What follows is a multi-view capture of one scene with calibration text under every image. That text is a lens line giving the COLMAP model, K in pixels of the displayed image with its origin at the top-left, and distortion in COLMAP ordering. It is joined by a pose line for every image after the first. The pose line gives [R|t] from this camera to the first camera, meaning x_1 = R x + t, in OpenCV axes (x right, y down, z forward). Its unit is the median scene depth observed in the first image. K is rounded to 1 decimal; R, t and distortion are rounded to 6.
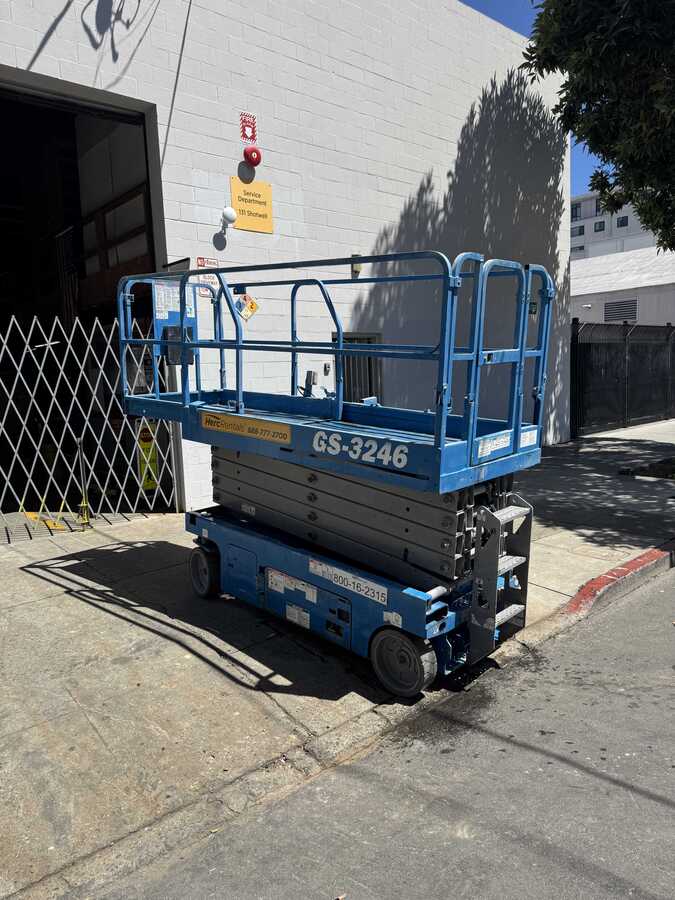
lens RADIAL K [[630.8, 0, 331.0], [0, 630.8, 449.7], [0, 0, 1]] dist [0.055184, -0.077450]
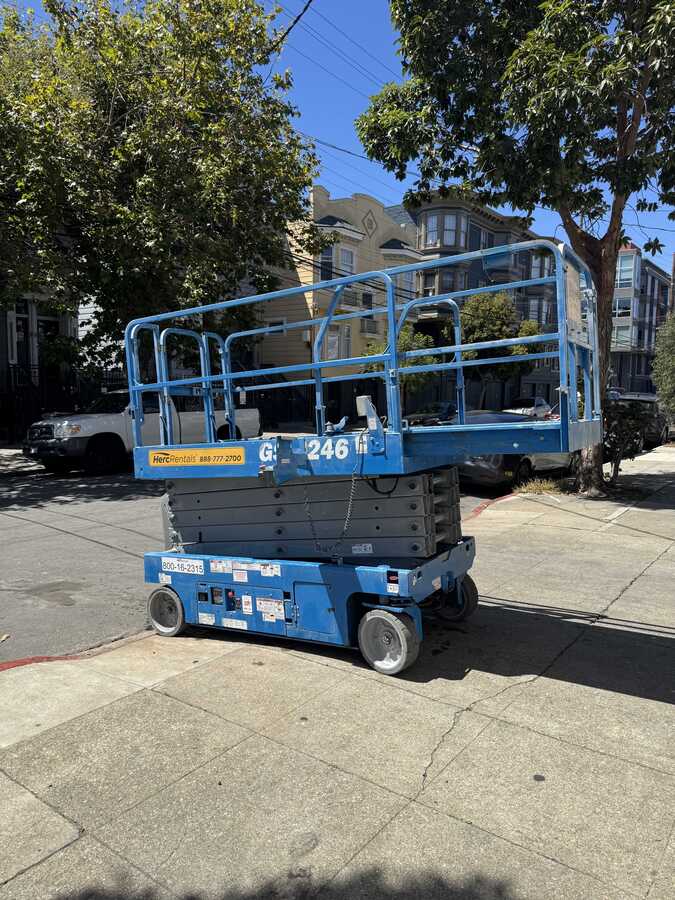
lens RADIAL K [[652.0, 0, 334.9], [0, 652.0, 450.2], [0, 0, 1]] dist [0.046984, -0.004663]
pose [[-0.978718, 0.055525, -0.197555, 0.174215], [0.010861, 0.975365, 0.220332, -0.259367], [0.204922, 0.213497, -0.955210, 1.939689]]
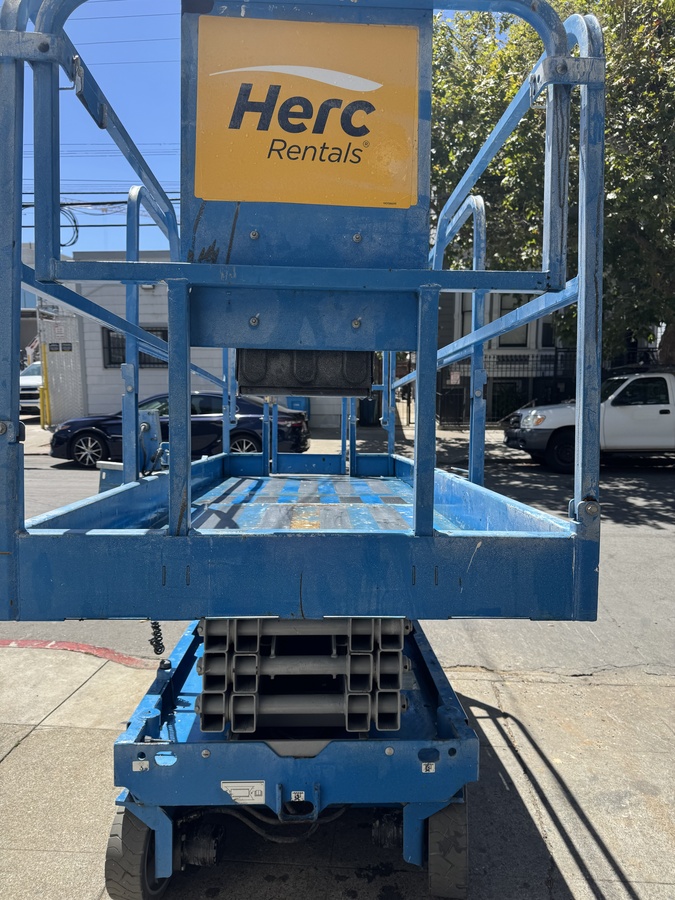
lens RADIAL K [[642.8, 0, 339.7], [0, 642.8, 452.6], [0, 0, 1]] dist [-0.002636, -0.001950]
pose [[-0.706671, -0.053258, 0.705535, -0.473009], [0.114401, 0.975442, 0.188217, -0.185310], [-0.698232, 0.213722, -0.683224, 1.357498]]
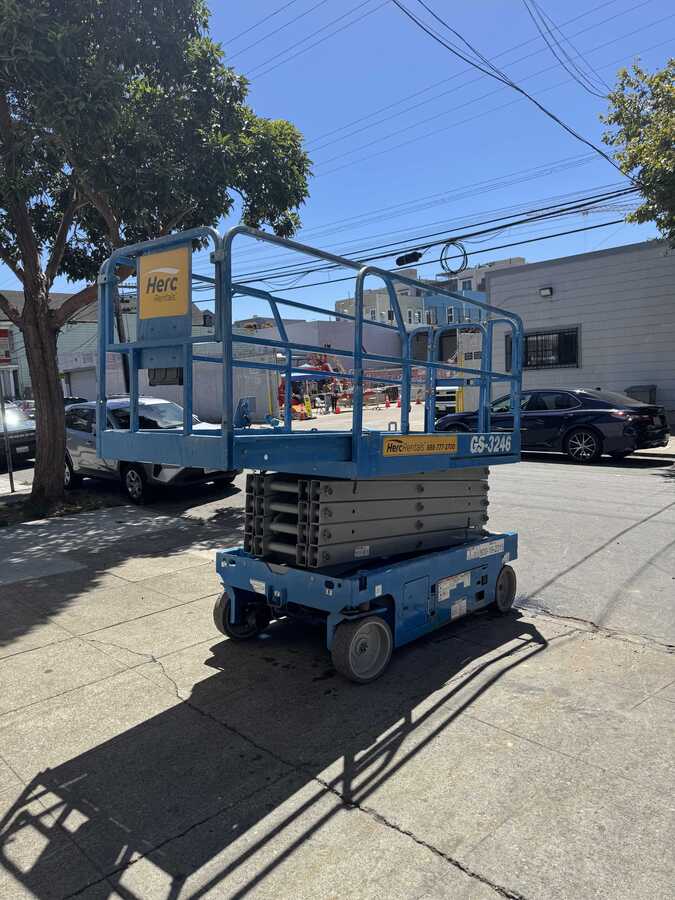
lens RADIAL K [[630.8, 0, 331.0], [0, 630.8, 449.7], [0, 0, 1]] dist [0.055184, -0.077450]
pose [[-0.053251, -0.063066, 0.996588, -0.979788], [0.171466, 0.982603, 0.071343, -0.110509], [-0.983750, 0.174680, -0.041511, 1.058046]]
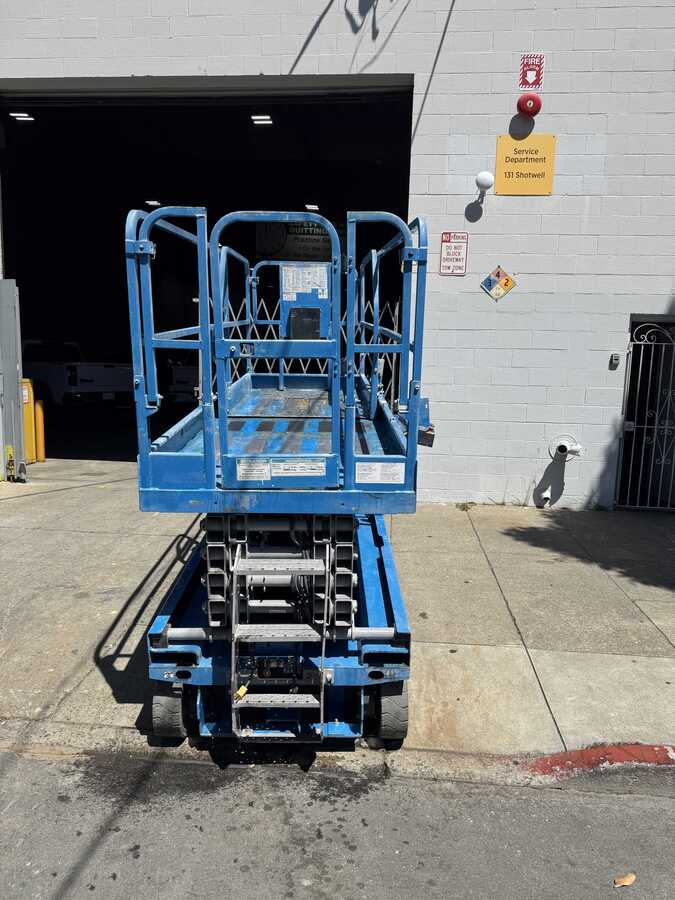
lens RADIAL K [[625.5, 0, 344.5], [0, 625.5, 453.1], [0, 0, 1]] dist [0.064484, -0.081083]
pose [[0.692937, 0.162005, -0.702561, 0.629252], [-0.139318, 0.986150, 0.089989, -0.078251], [0.707410, 0.035523, 0.705910, 0.416876]]
